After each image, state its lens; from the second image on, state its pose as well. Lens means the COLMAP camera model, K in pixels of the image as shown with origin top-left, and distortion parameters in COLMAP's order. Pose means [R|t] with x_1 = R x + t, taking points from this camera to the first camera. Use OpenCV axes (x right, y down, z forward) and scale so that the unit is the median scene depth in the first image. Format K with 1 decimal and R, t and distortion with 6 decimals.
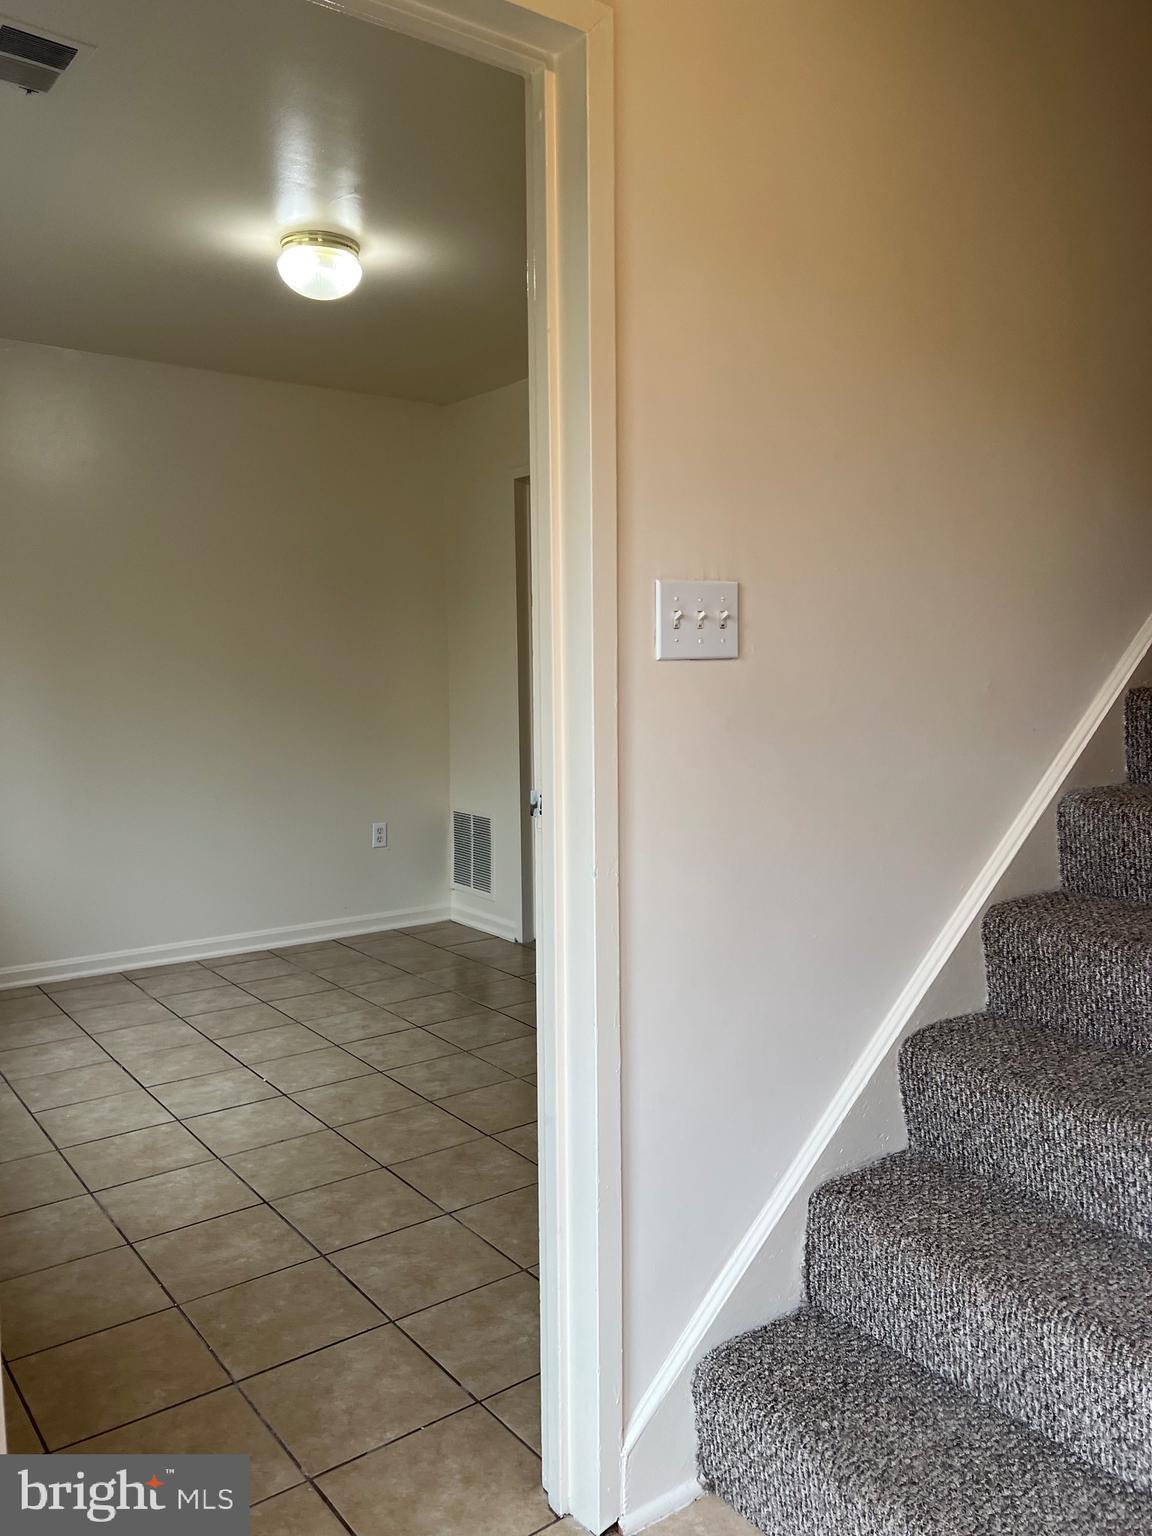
lens RADIAL K [[1166.9, 0, 584.0], [0, 1166.9, 760.6], [0, 0, 1]] dist [0.050096, -0.053924]
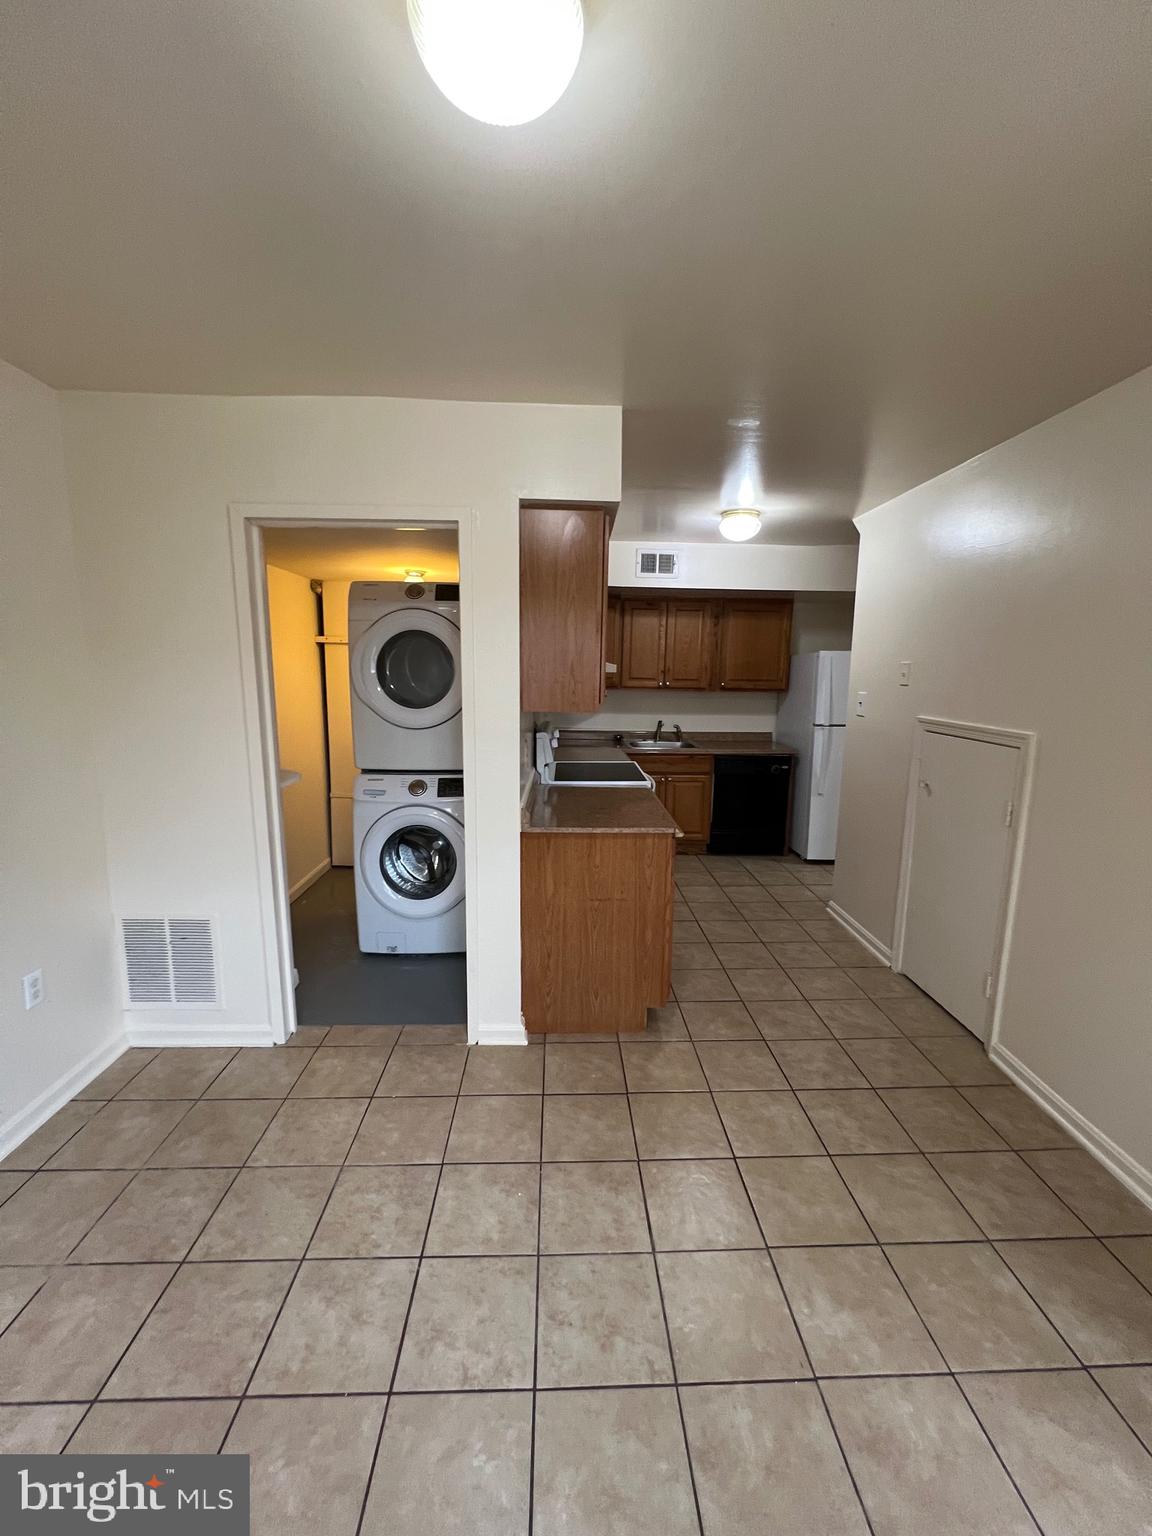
lens RADIAL K [[614.0, 0, 582.5], [0, 614.0, 769.0], [0, 0, 1]] dist [-0.003494, 0.000685]
pose [[0.574632, -0.120018, 0.809564, -0.398749], [0.058535, 0.992683, 0.105617, -0.132714], [-0.816316, -0.013303, 0.577453, 0.757538]]
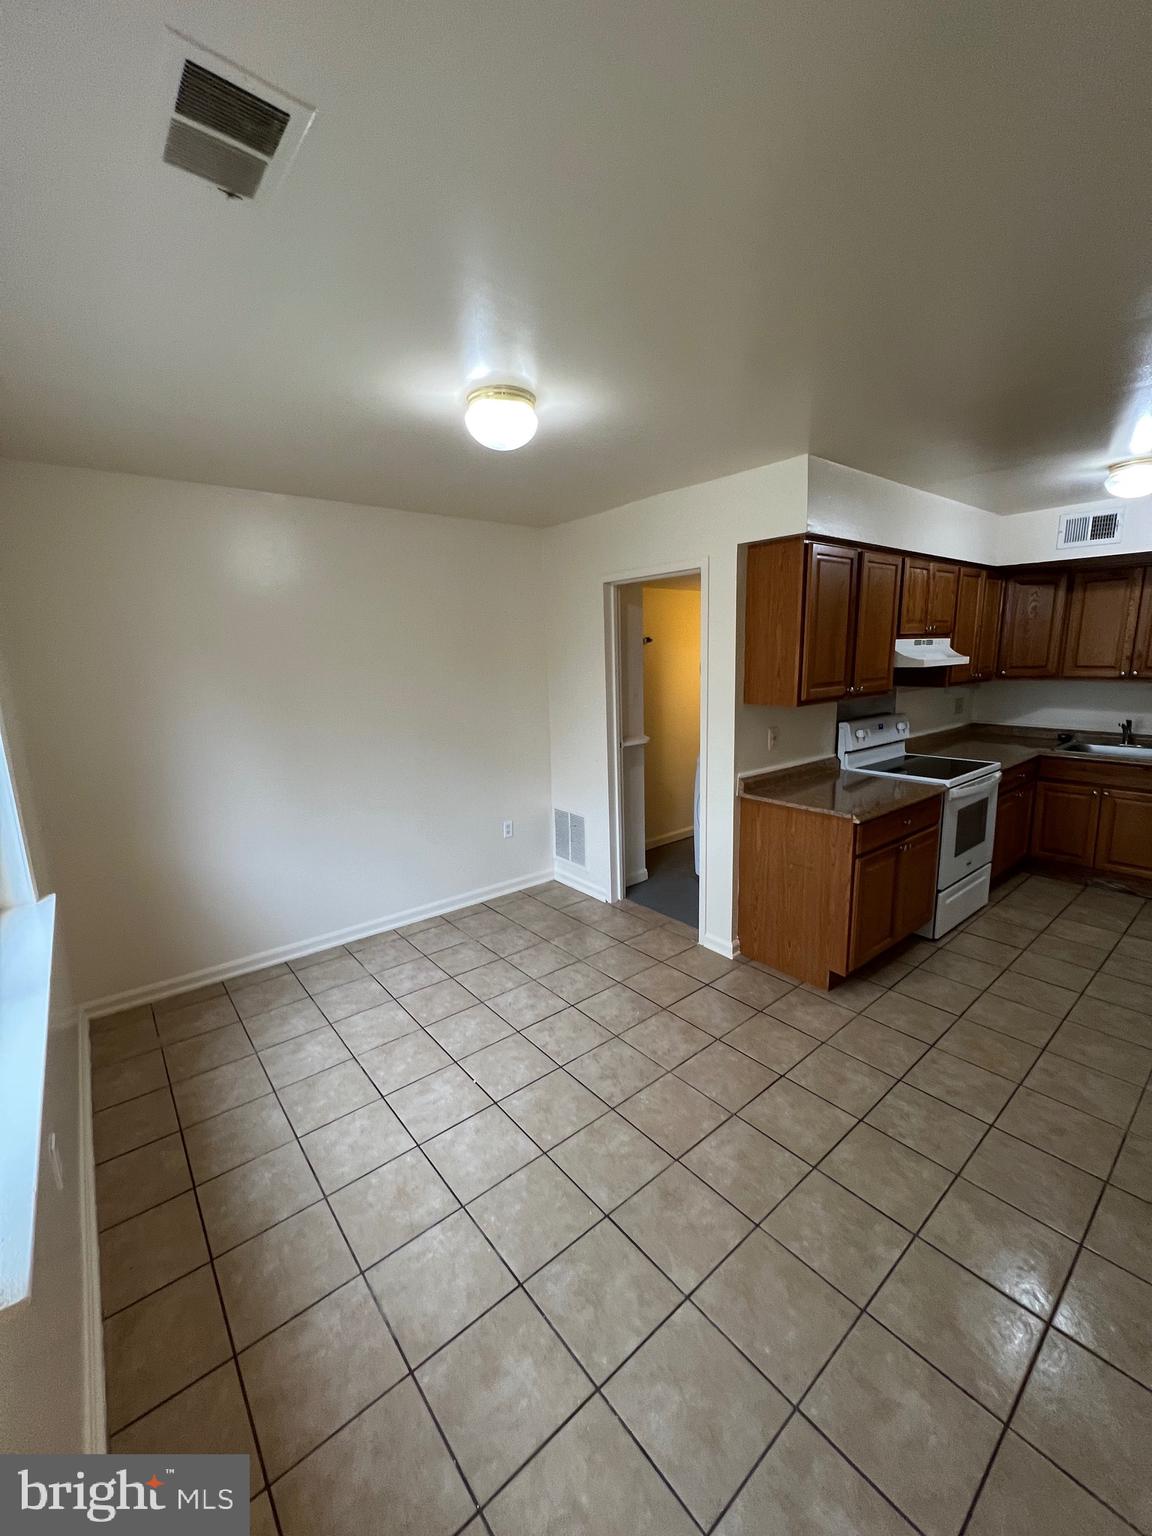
lens RADIAL K [[614.0, 0, 575.3], [0, 614.0, 767.9], [0, 0, 1]] dist [-0.003494, 0.000685]
pose [[0.999124, -0.027376, 0.031664, -0.166970], [0.024138, 0.994847, 0.098477, -0.129791], [-0.034197, -0.097627, 0.994635, 0.345866]]
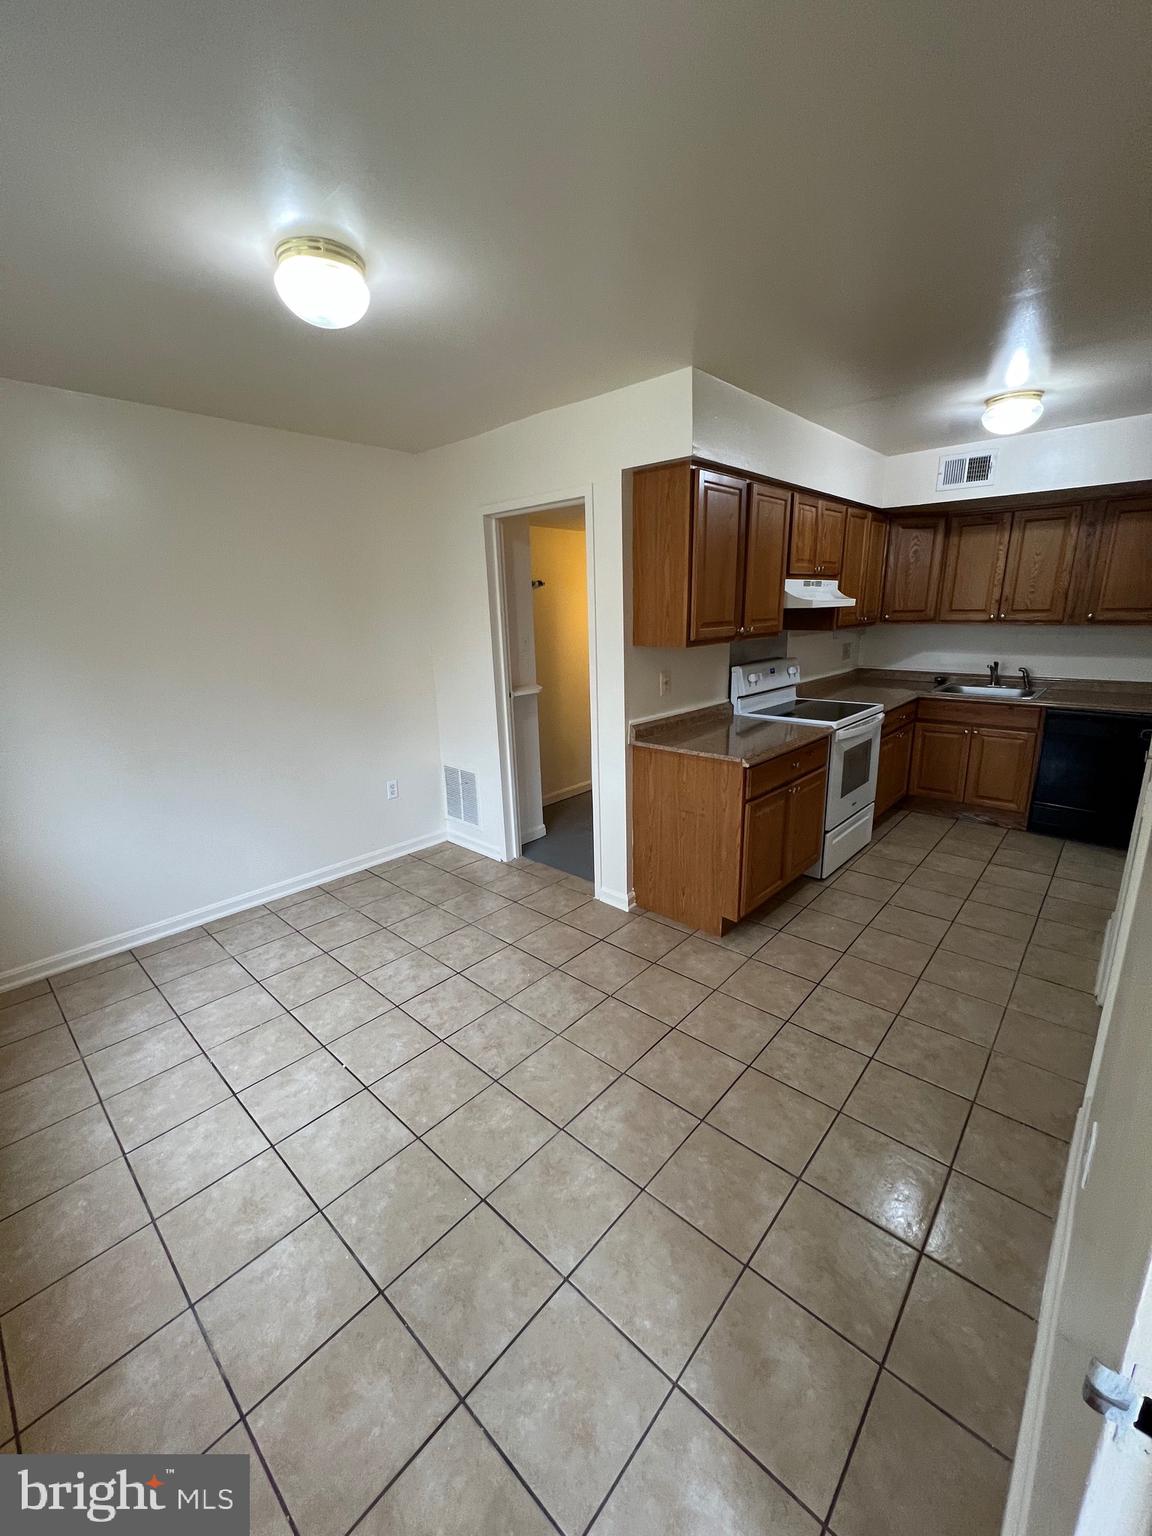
lens RADIAL K [[614.0, 0, 576.5], [0, 614.0, 768.9], [0, 0, 1]] dist [-0.003494, 0.000685]
pose [[0.983343, -0.065605, 0.169508, -0.124092], [0.036221, 0.984613, 0.170951, -0.110170], [-0.178115, -0.161964, 0.970589, 0.400227]]
